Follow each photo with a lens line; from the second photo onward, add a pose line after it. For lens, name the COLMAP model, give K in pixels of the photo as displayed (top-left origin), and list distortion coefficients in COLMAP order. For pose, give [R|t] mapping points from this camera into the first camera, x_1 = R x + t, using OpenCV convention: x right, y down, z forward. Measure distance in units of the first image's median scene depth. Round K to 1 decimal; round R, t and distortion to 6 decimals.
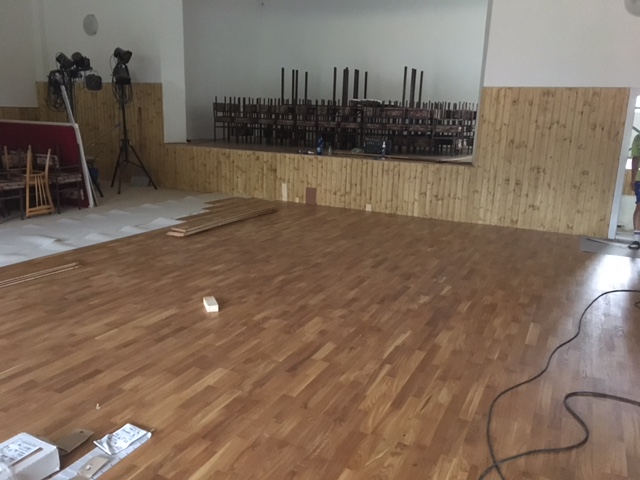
lens RADIAL K [[535.9, 0, 316.9], [0, 535.9, 236.4], [0, 0, 1]] dist [0.082695, -0.118114]
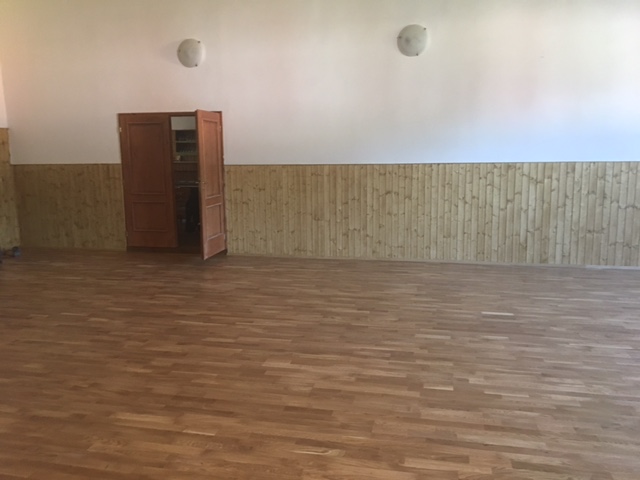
lens RADIAL K [[535.9, 0, 317.8], [0, 535.9, 238.3], [0, 0, 1]] dist [0.082695, -0.118114]
pose [[-0.230062, -0.189098, 0.954627, -0.554282], [0.223854, 0.944353, 0.241011, -0.123835], [-0.947080, 0.269144, -0.174930, 0.425267]]
